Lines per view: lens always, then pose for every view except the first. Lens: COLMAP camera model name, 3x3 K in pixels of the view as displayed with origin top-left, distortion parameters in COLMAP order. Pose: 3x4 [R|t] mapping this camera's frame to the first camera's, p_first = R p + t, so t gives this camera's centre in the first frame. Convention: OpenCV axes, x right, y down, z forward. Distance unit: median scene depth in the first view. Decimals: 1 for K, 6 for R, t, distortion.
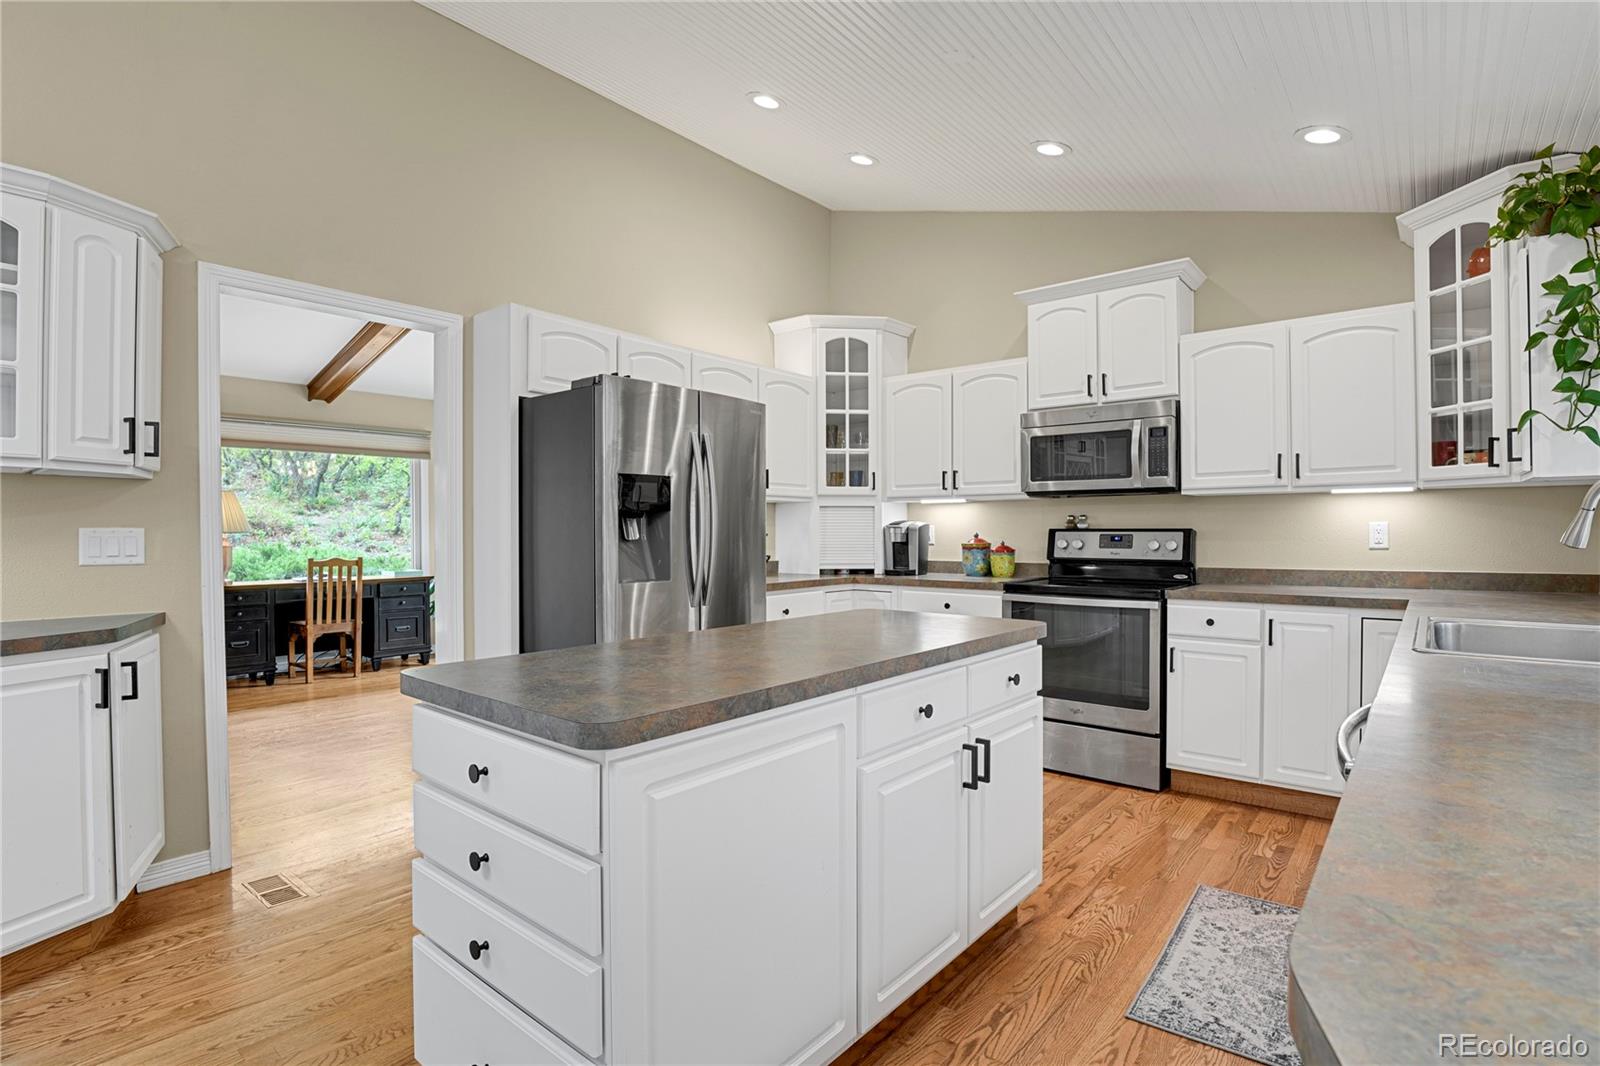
lens RADIAL K [[788.3, 0, 787.2], [0, 788.3, 537.2], [0, 0, 1]] dist [-0.026368, -0.001552]
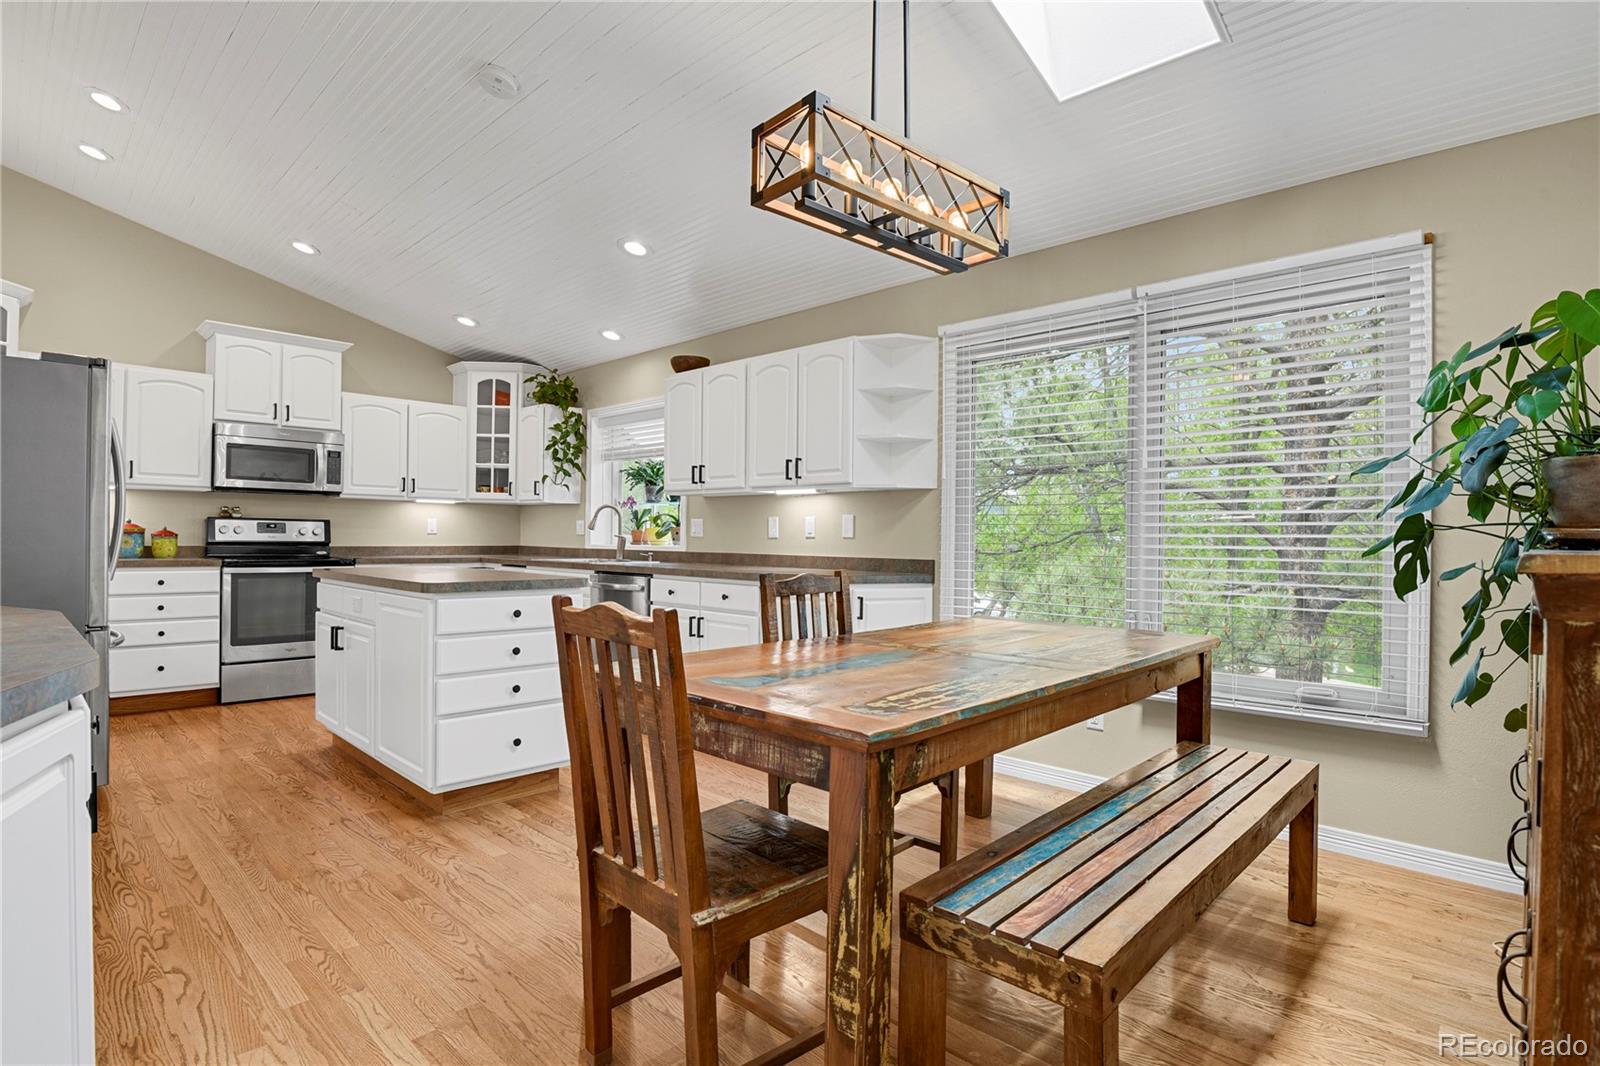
lens RADIAL K [[788.3, 0, 808.1], [0, 788.3, 535.9], [0, 0, 1]] dist [-0.026368, -0.001552]
pose [[0.055534, 0.005690, 0.998441, -0.890110], [-0.003812, 0.999978, -0.005486, 0.023740], [-0.998450, -0.003502, 0.055555, 0.014173]]
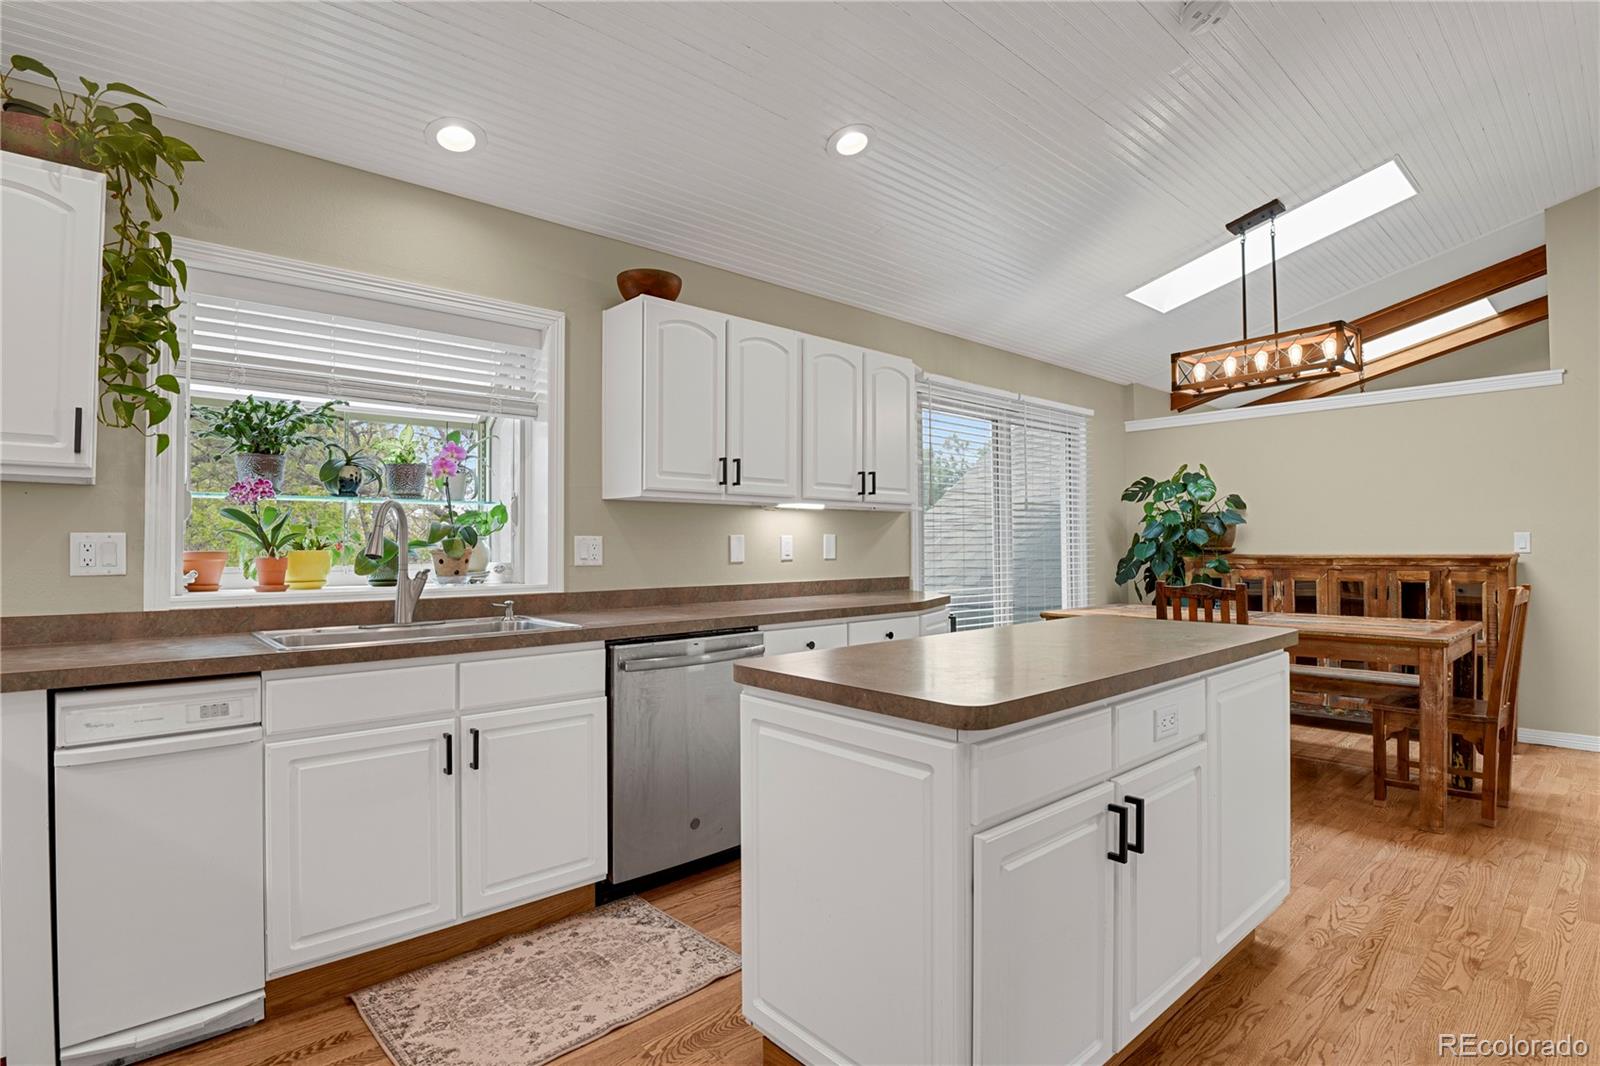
lens RADIAL K [[788.3, 0, 815.8], [0, 788.3, 534.0], [0, 0, 1]] dist [-0.026368, -0.001552]
pose [[-0.991600, 0.009675, 0.128977, 0.084077], [0.008924, 0.999940, -0.006399, -0.005545], [-0.129031, -0.005194, -0.991627, 1.011497]]
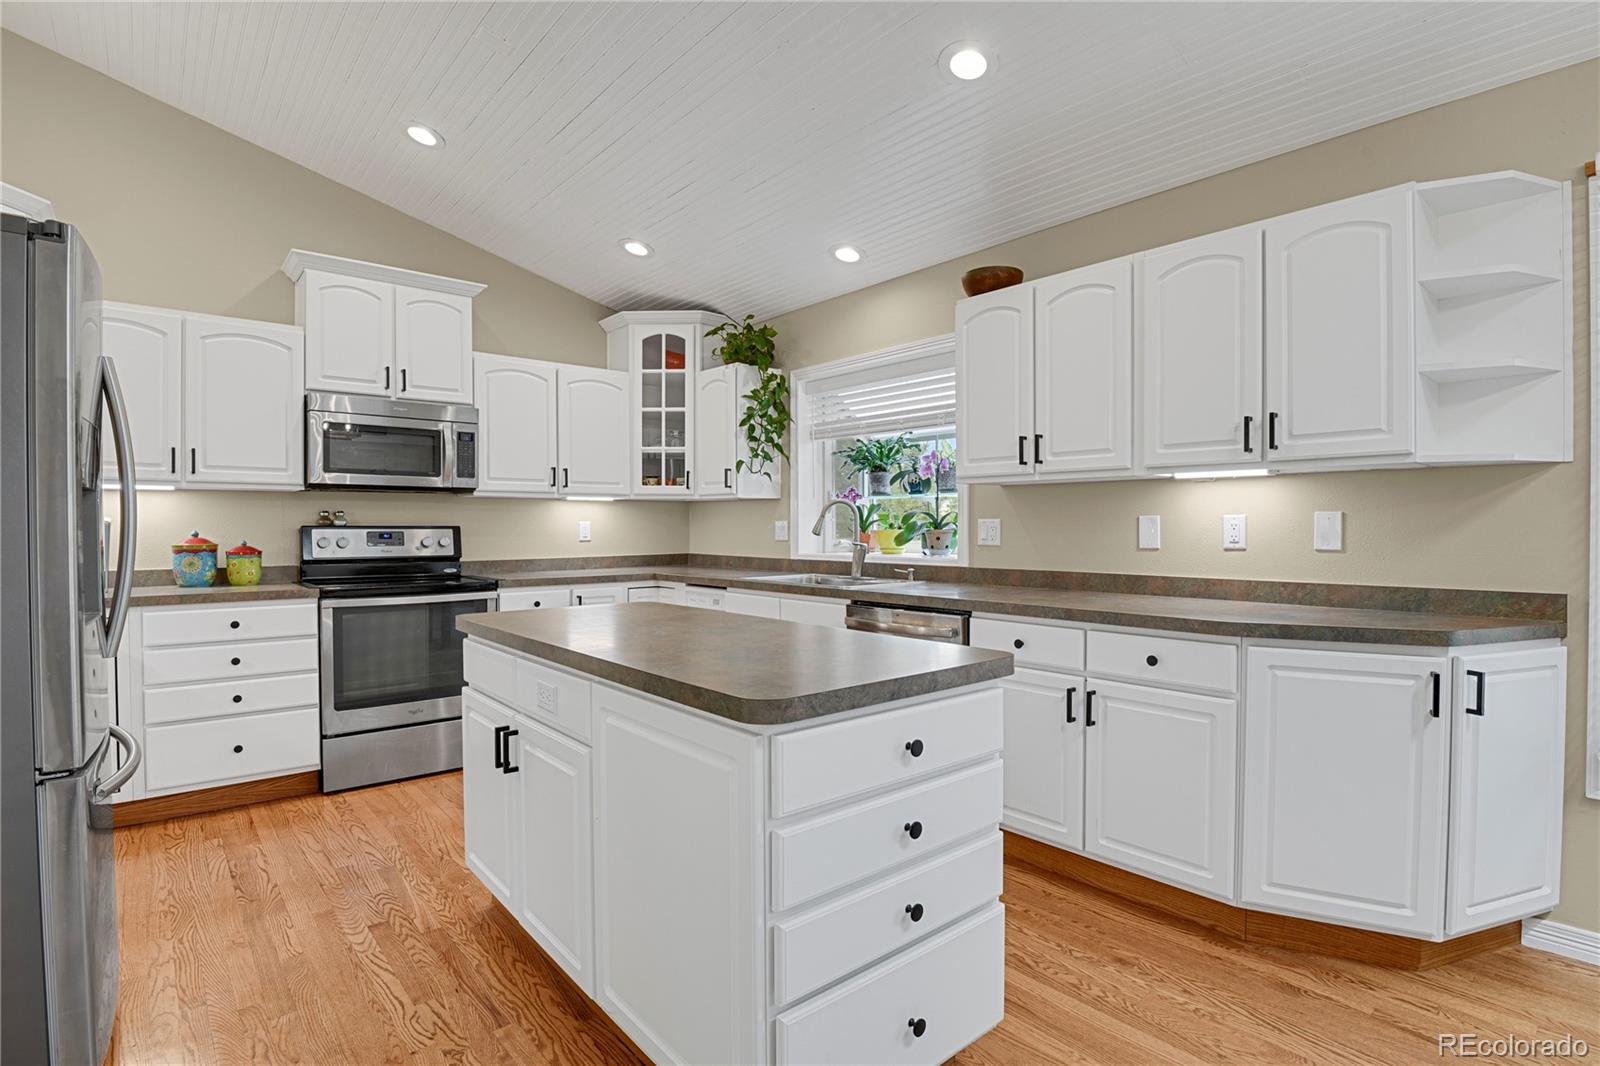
lens RADIAL K [[788.3, 0, 816.5], [0, 788.3, 537.1], [0, 0, 1]] dist [-0.026368, -0.001552]
pose [[0.151356, -0.009619, 0.988432, -0.487792], [0.009583, 0.999920, 0.008264, 0.000361], [-0.988433, 0.008221, 0.151436, 0.331025]]
